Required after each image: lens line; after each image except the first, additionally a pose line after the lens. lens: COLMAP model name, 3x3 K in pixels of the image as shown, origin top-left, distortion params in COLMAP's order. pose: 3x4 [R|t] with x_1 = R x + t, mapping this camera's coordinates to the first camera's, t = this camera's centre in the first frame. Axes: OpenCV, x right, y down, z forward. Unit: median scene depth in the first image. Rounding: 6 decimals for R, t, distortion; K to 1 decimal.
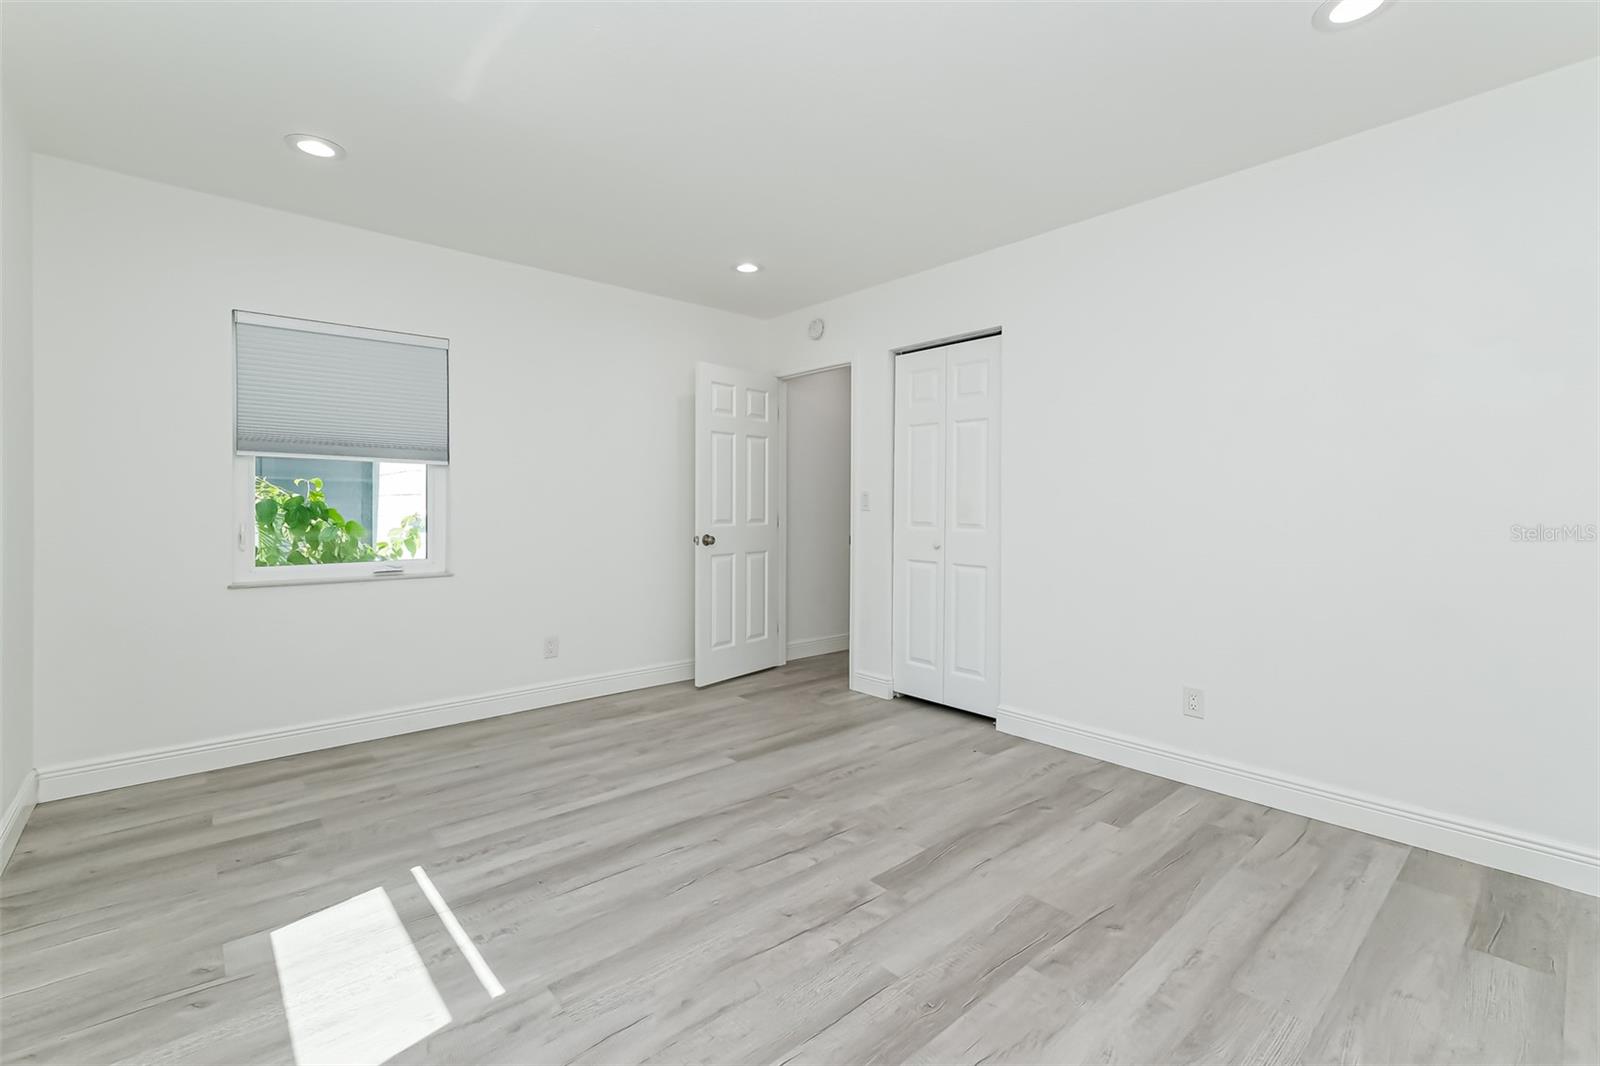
lens RADIAL K [[698.0, 0, 800.0], [0, 698.0, 533.0], [0, 0, 1]] dist [0.002383, -0.000572]
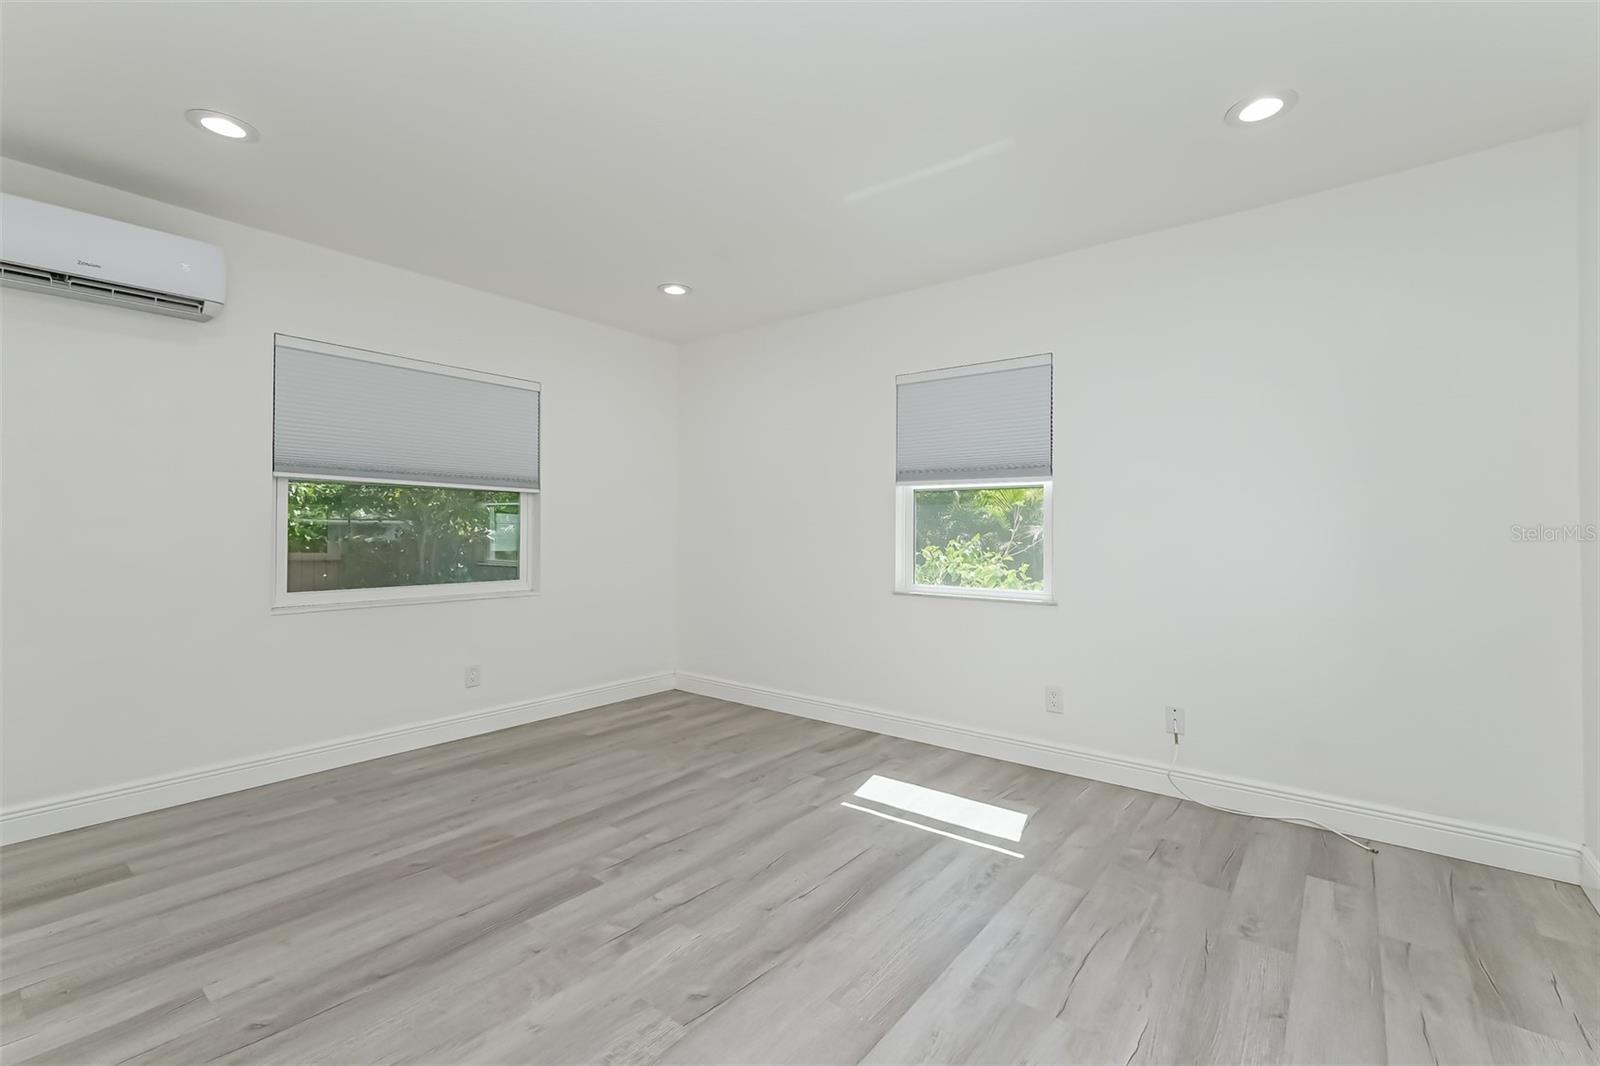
lens RADIAL K [[698.0, 0, 800.0], [0, 698.0, 533.0], [0, 0, 1]] dist [0.002383, -0.000572]
pose [[-0.984119, -0.007067, -0.177371, -0.000127], [-0.013933, 0.999200, 0.037496, -0.072080], [0.176964, 0.039372, -0.983430, 1.951162]]
